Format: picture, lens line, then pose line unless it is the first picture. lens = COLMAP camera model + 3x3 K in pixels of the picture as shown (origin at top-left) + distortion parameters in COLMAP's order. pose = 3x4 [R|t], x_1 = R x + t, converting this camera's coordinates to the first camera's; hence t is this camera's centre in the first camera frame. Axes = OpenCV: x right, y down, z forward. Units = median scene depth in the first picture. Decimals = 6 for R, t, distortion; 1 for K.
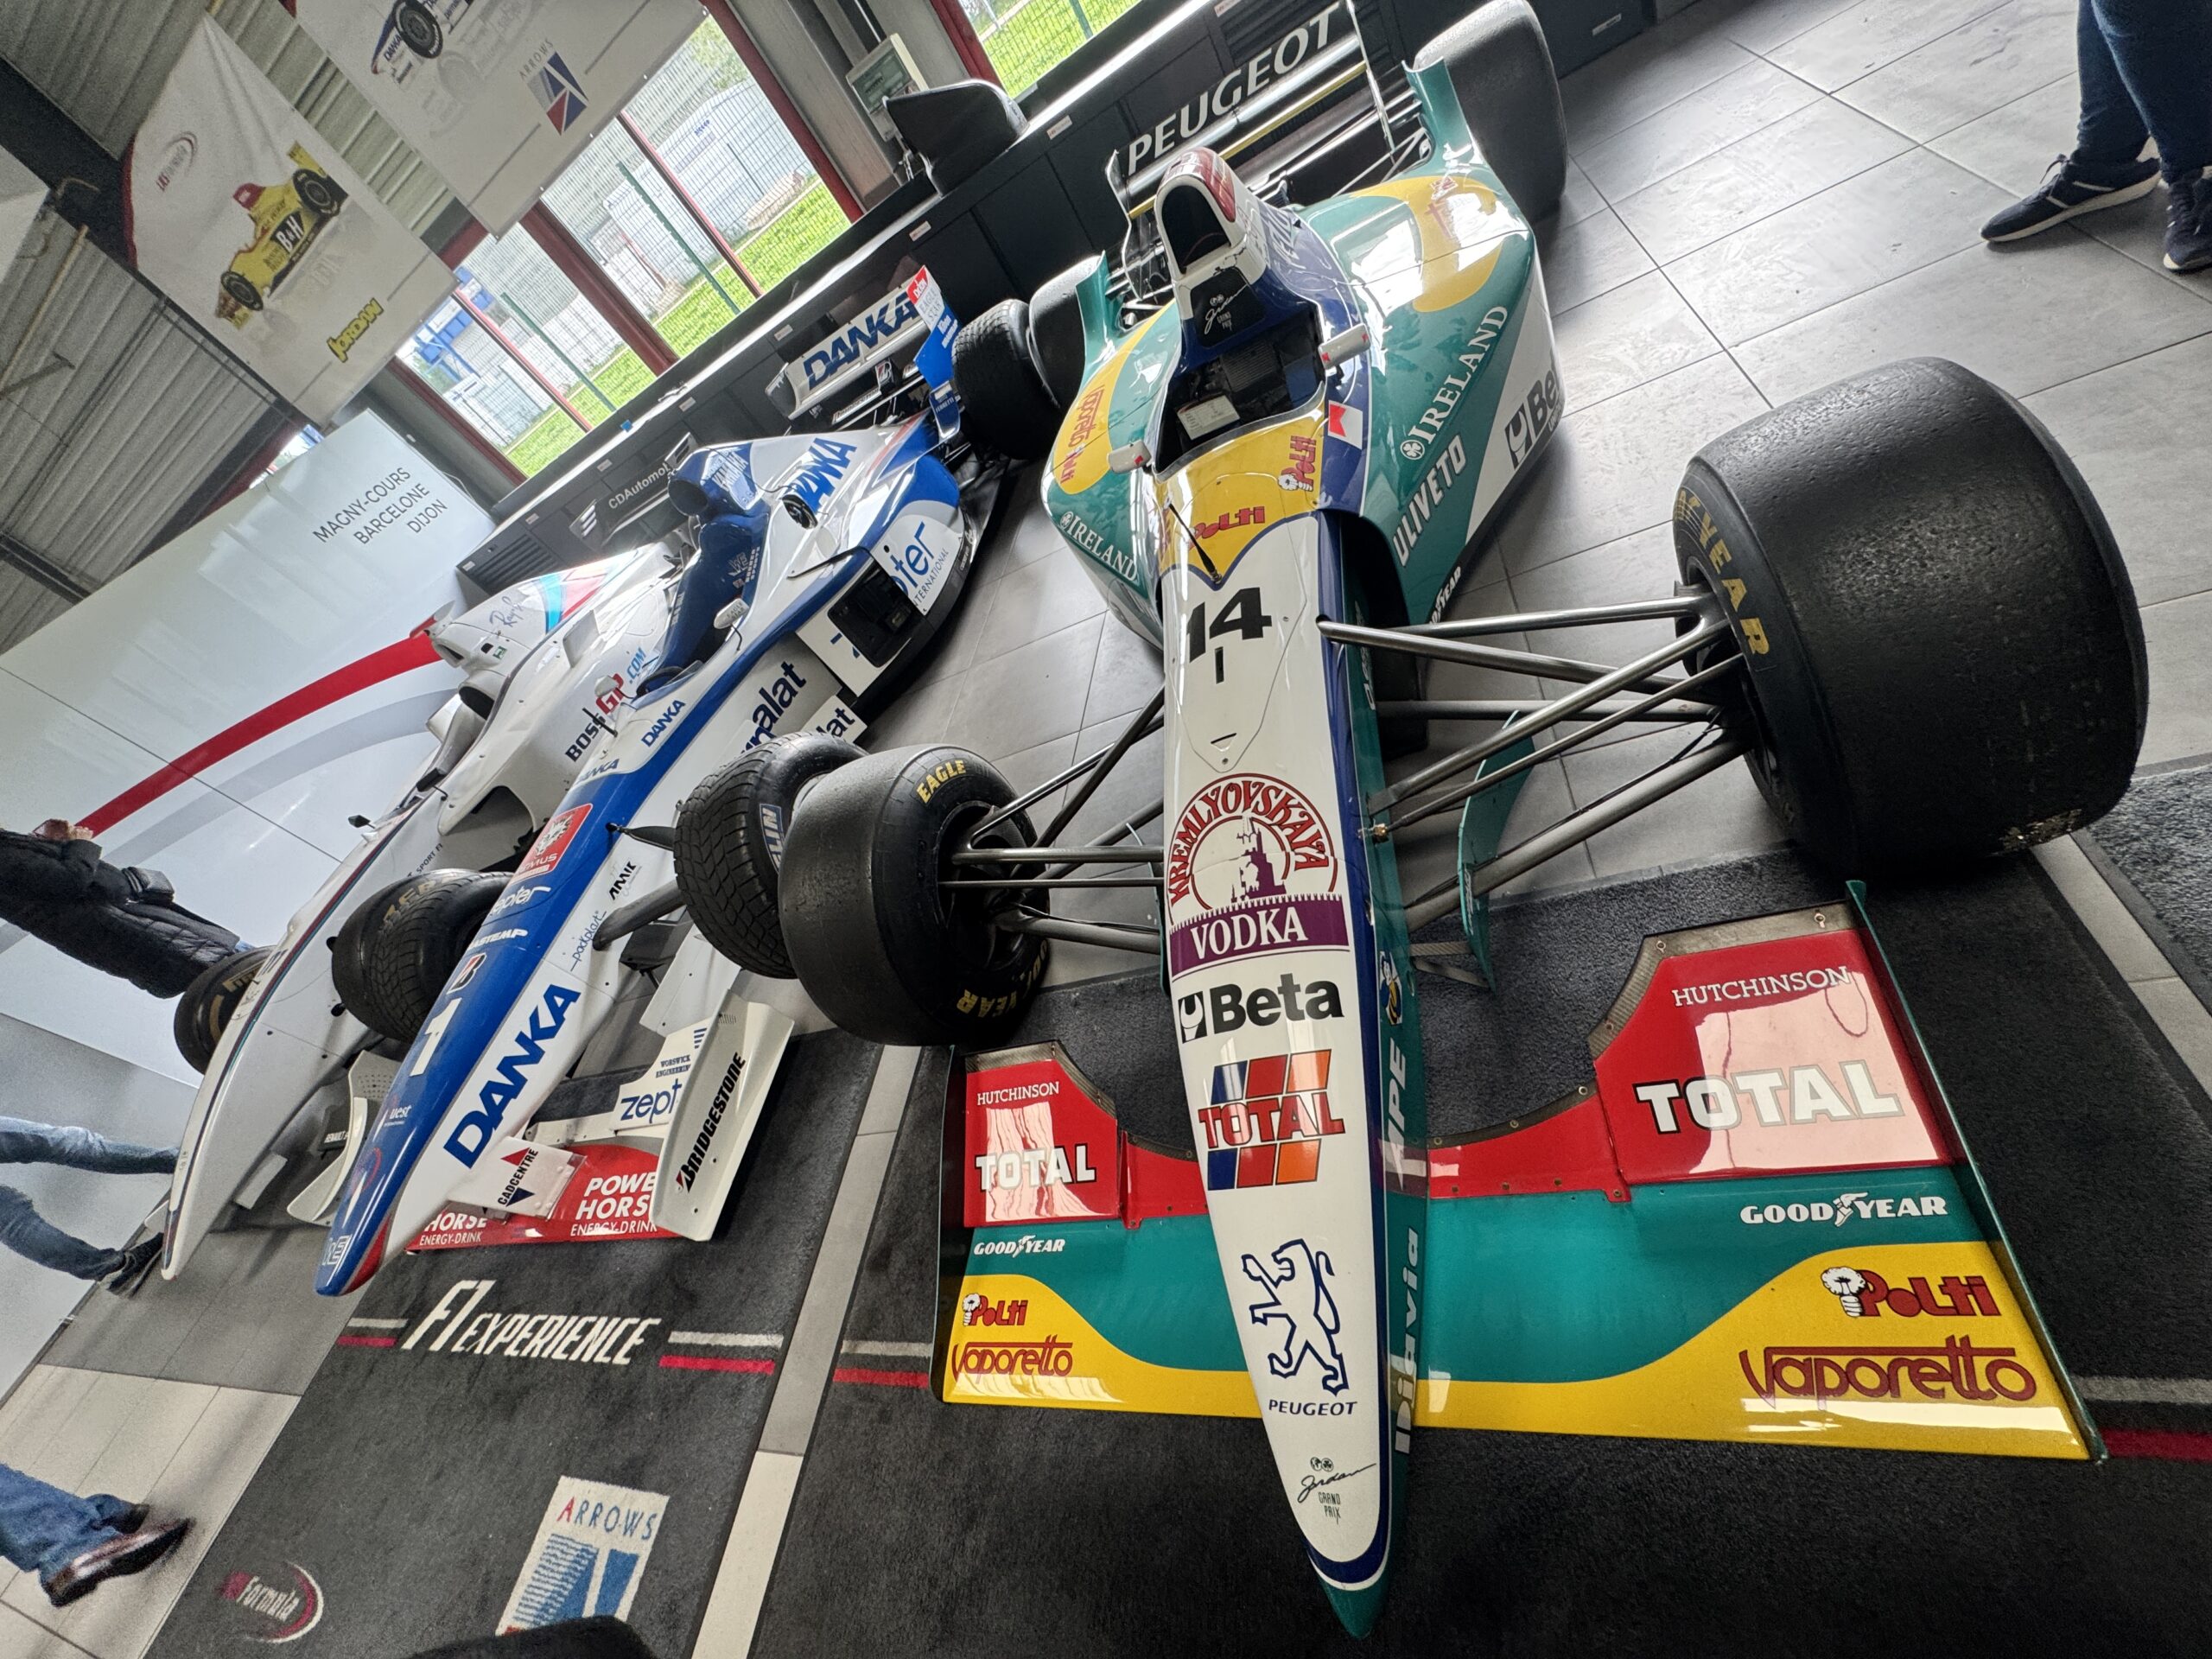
lens RADIAL K [[880.8, 0, 1101.8], [0, 880.8, 829.0], [0, 0, 1]] dist [-0.001490, -0.000392]
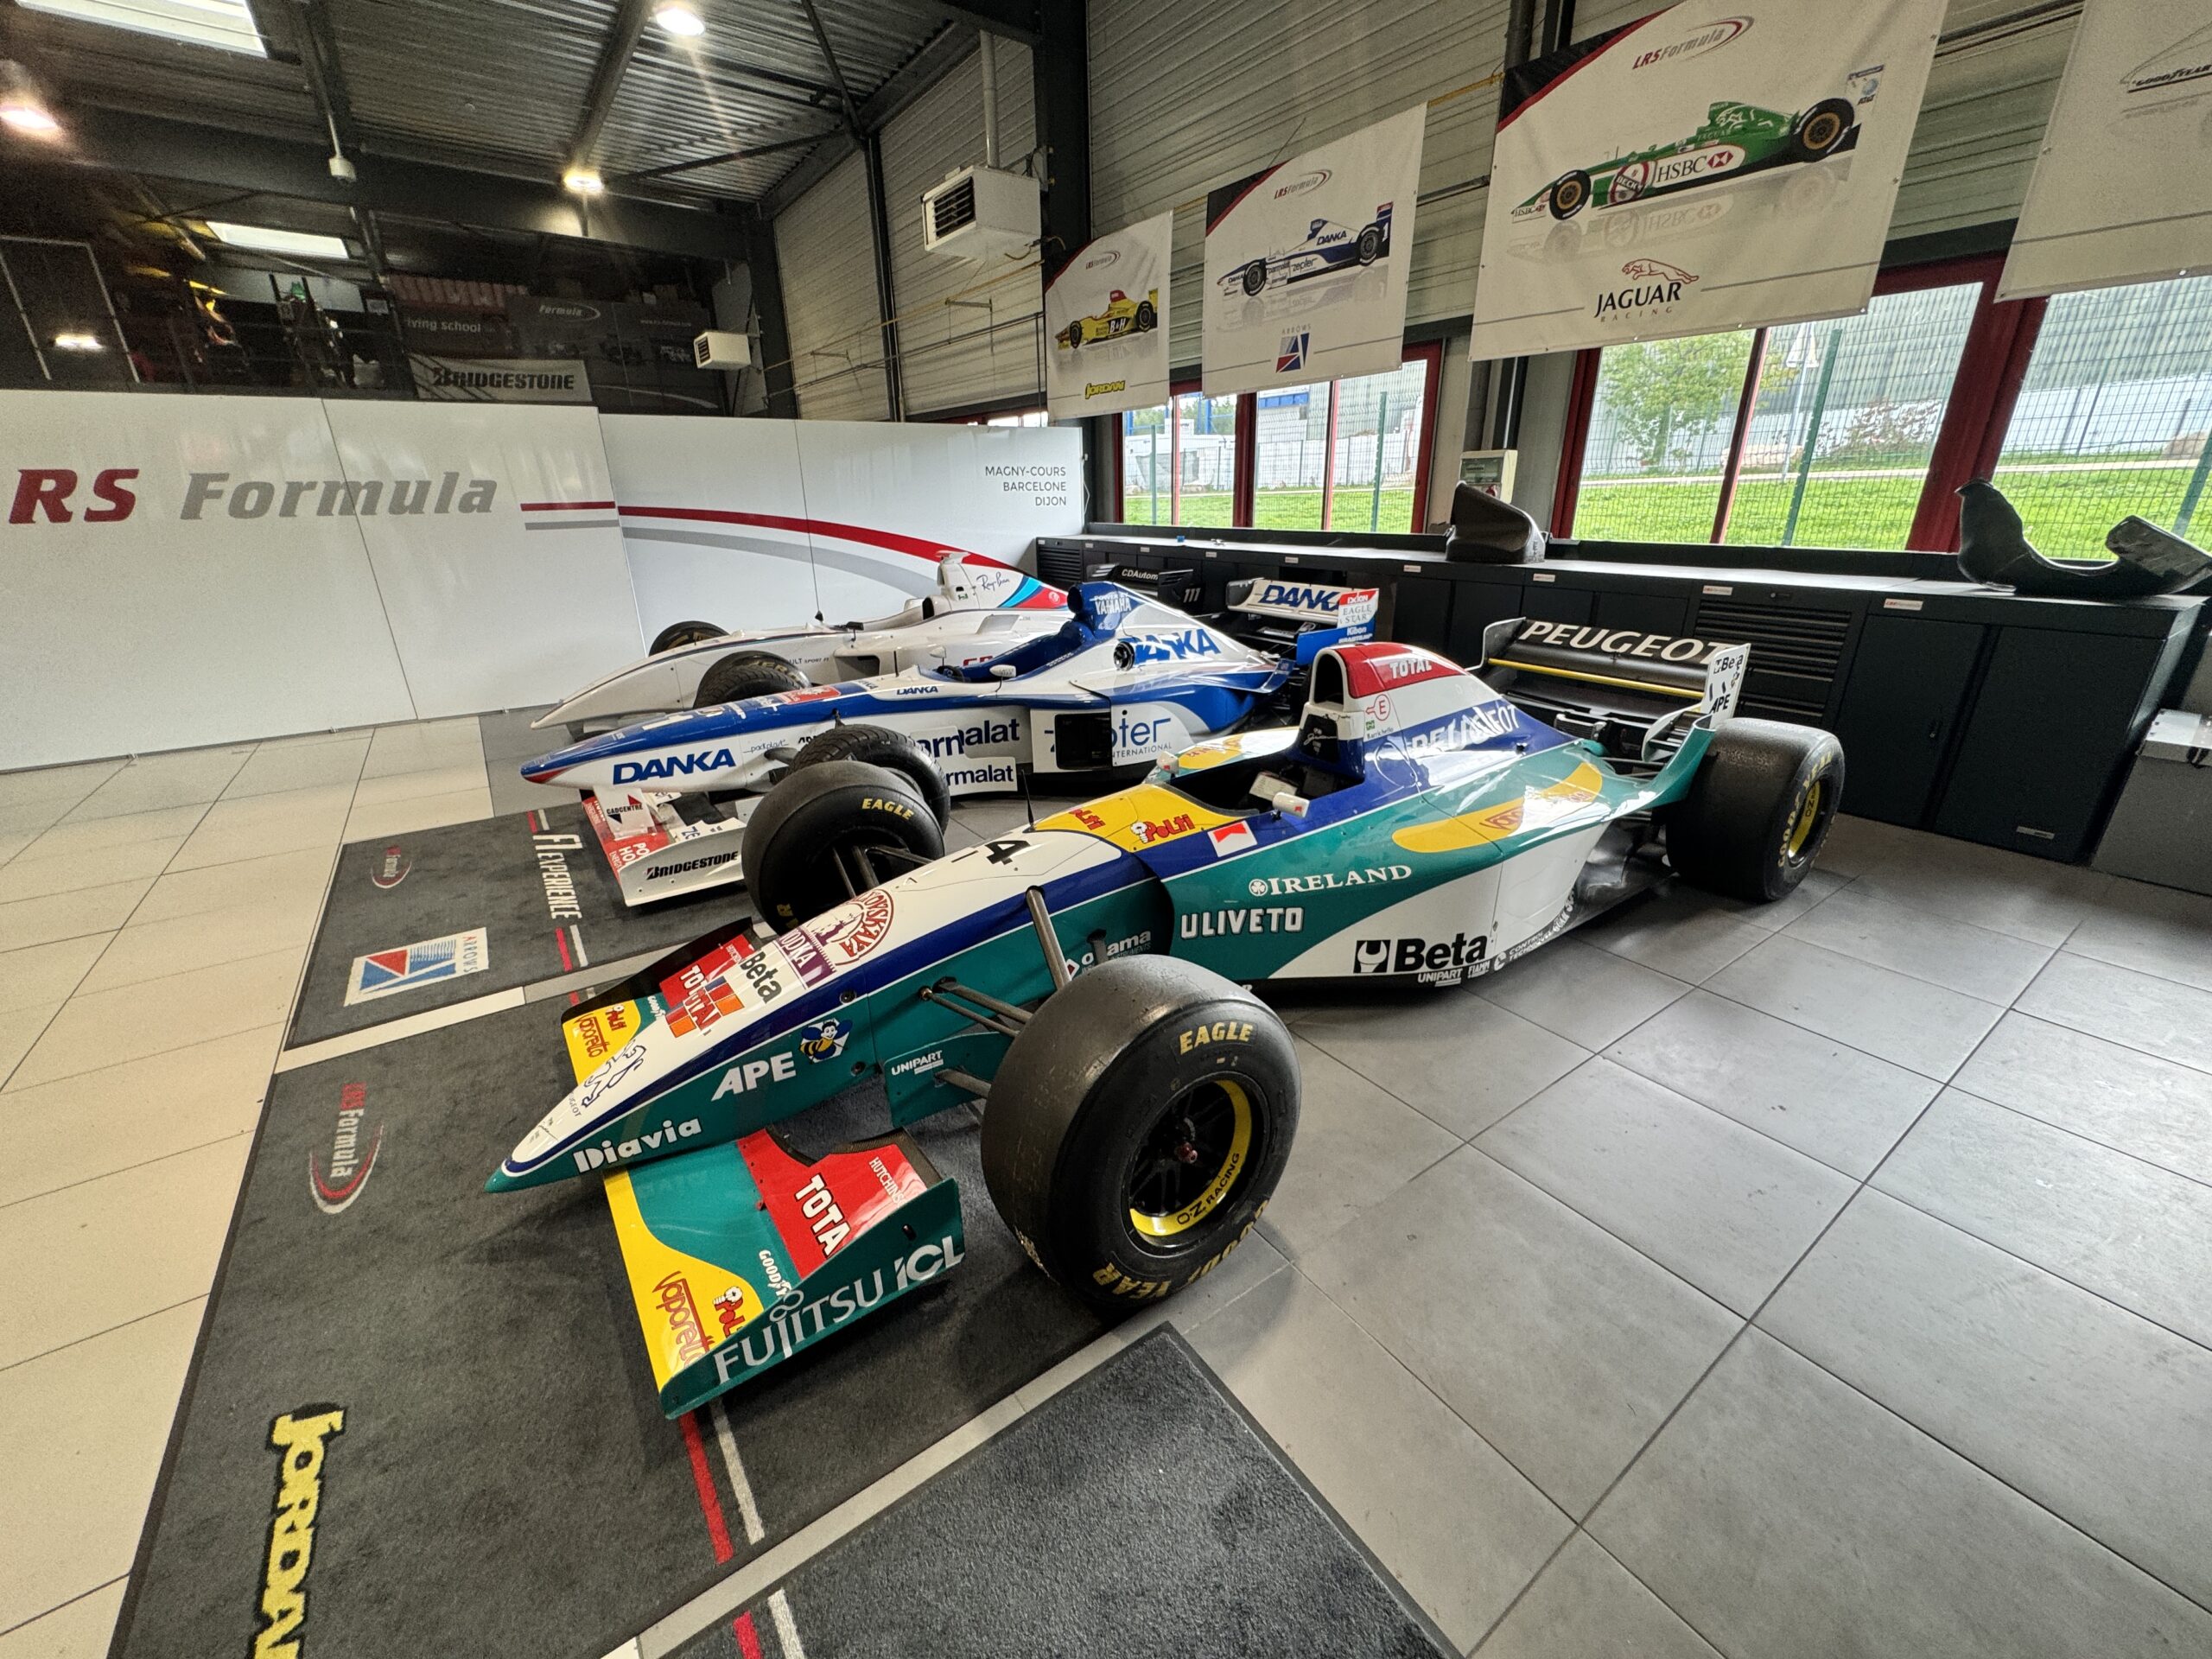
lens RADIAL K [[880.8, 0, 1101.8], [0, 880.8, 829.0], [0, 0, 1]] dist [-0.001490, -0.000392]
pose [[0.603911, 0.688818, -0.401025, 0.564049], [-0.749473, 0.661981, 0.008402, -0.265218], [0.271258, 0.295483, 0.916029, -0.266027]]
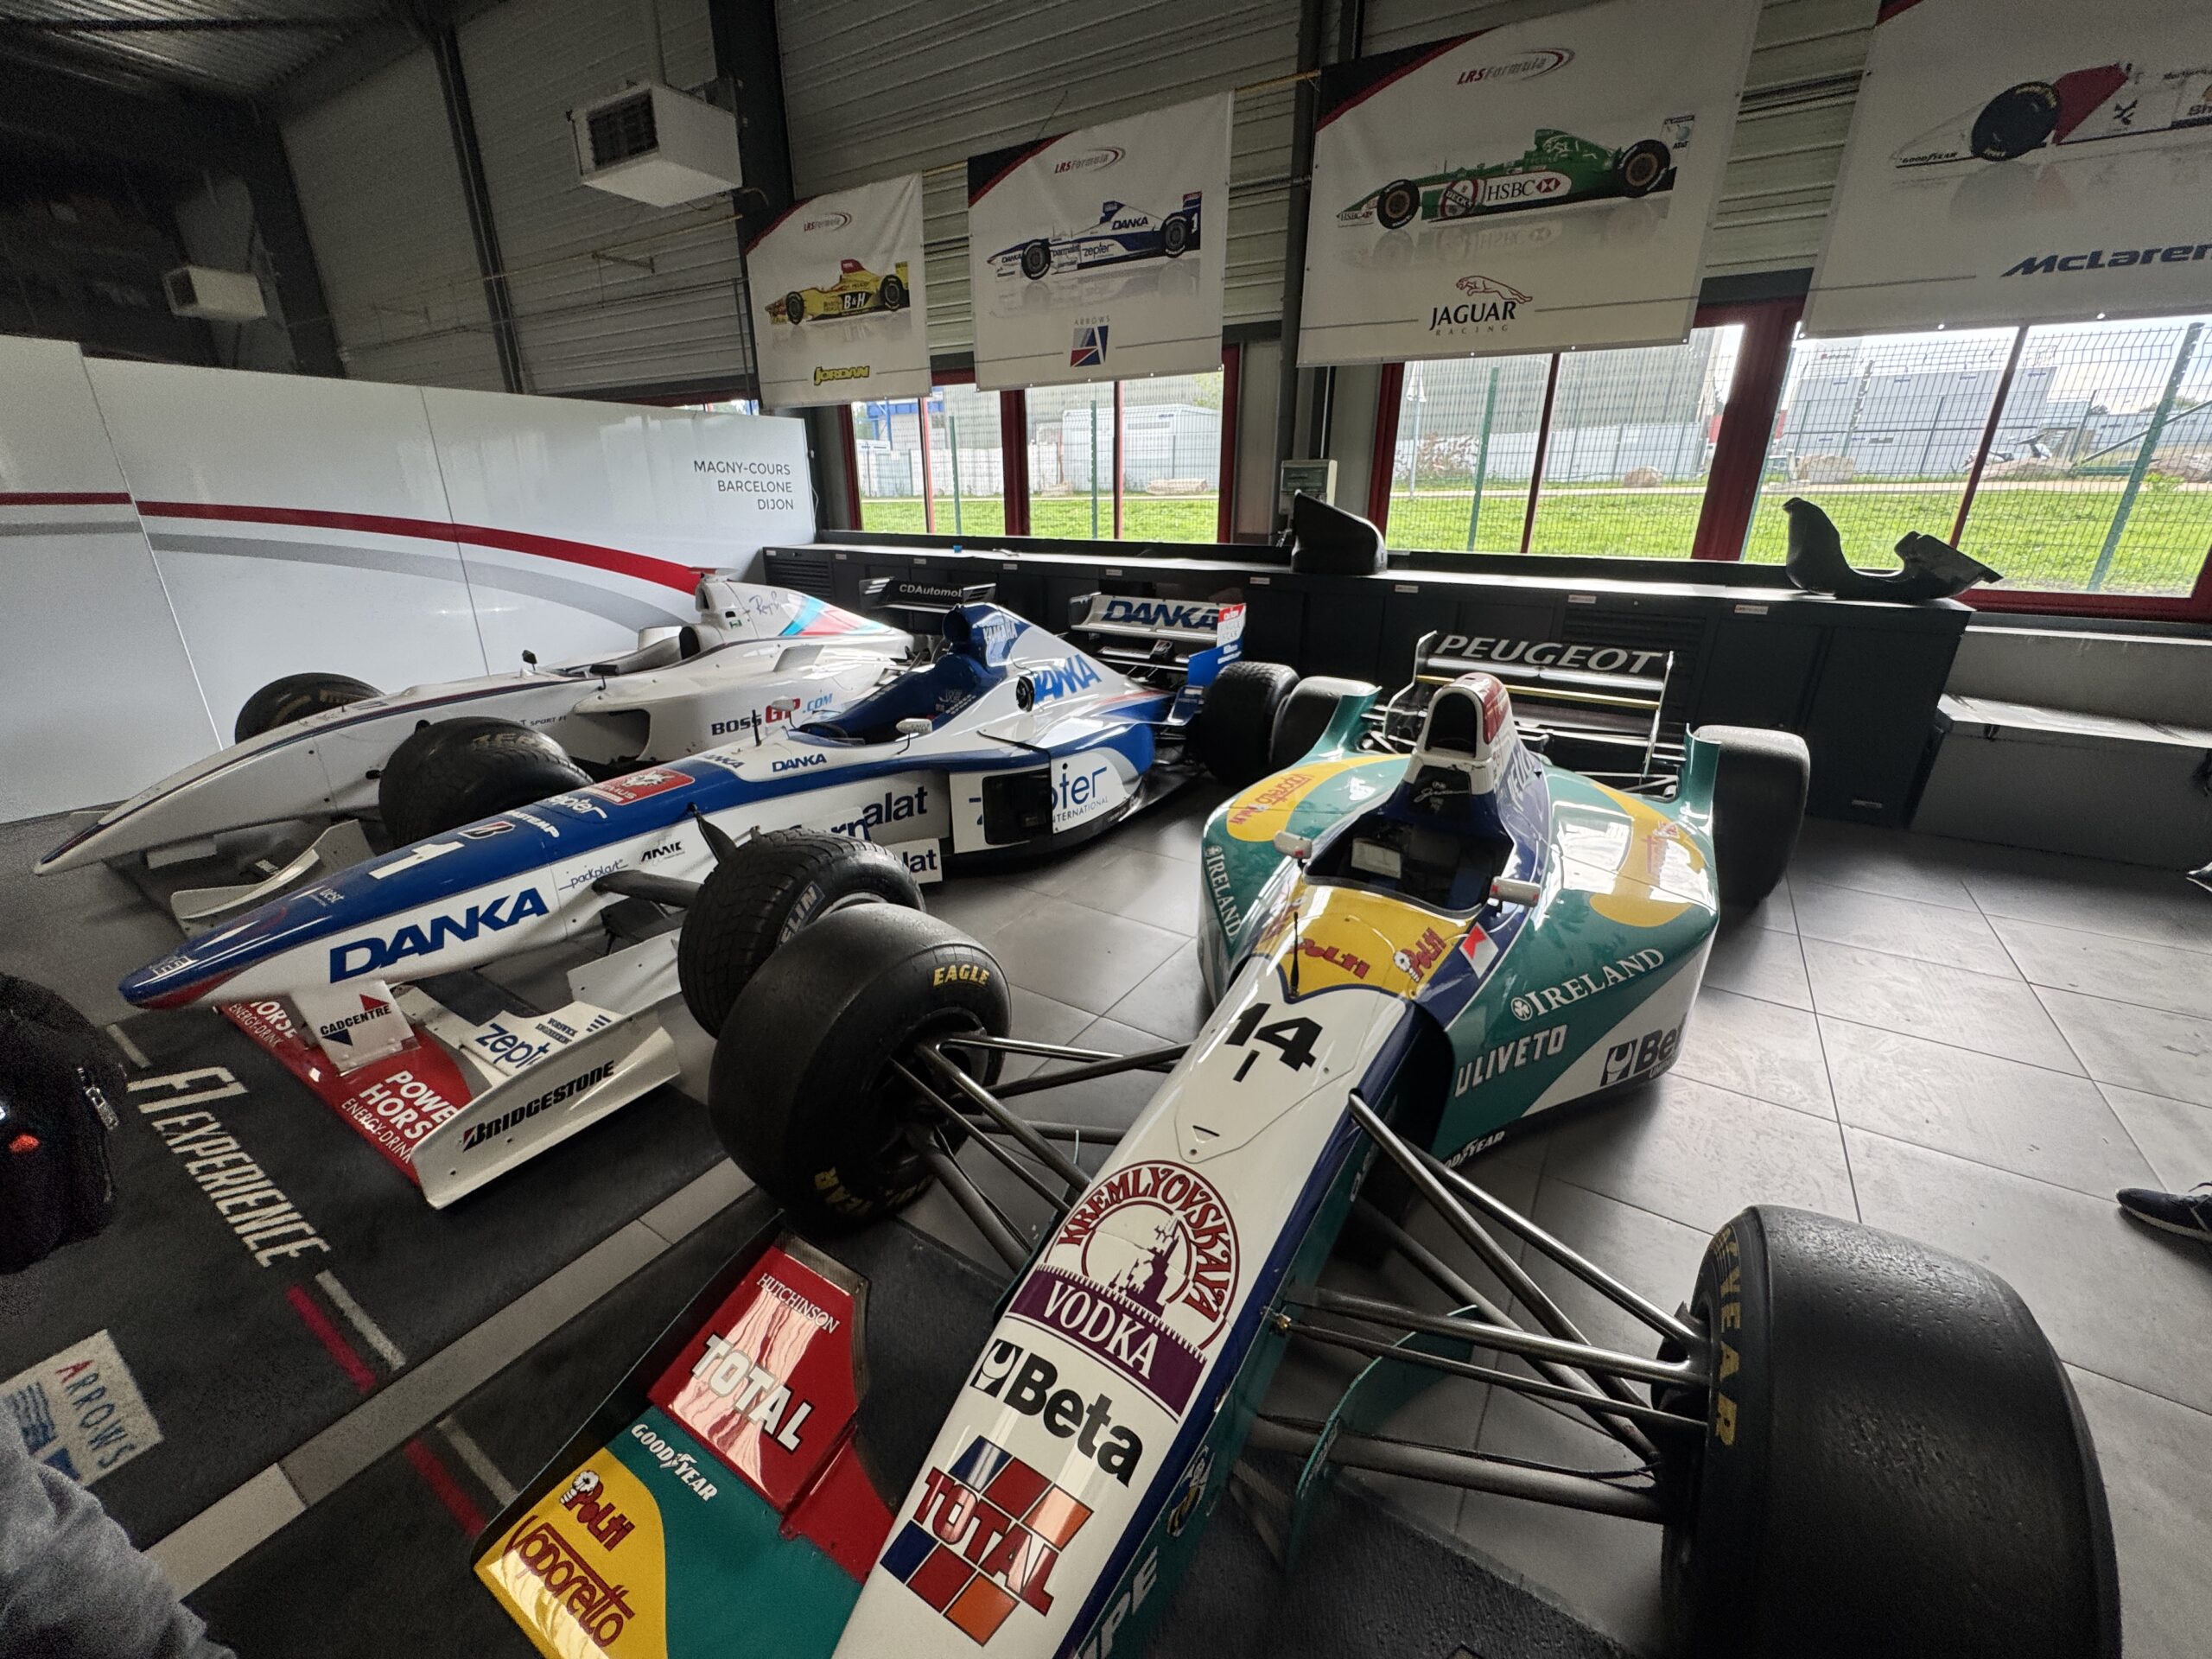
lens RADIAL K [[881.6, 0, 1101.7], [0, 881.6, 830.1], [0, 0, 1]] dist [-0.002013, -0.000716]
pose [[0.785533, 0.601637, -0.144814, -0.007412], [-0.617176, 0.744640, -0.254175, -0.018557], [-0.045087, 0.289039, 0.956255, -0.018312]]
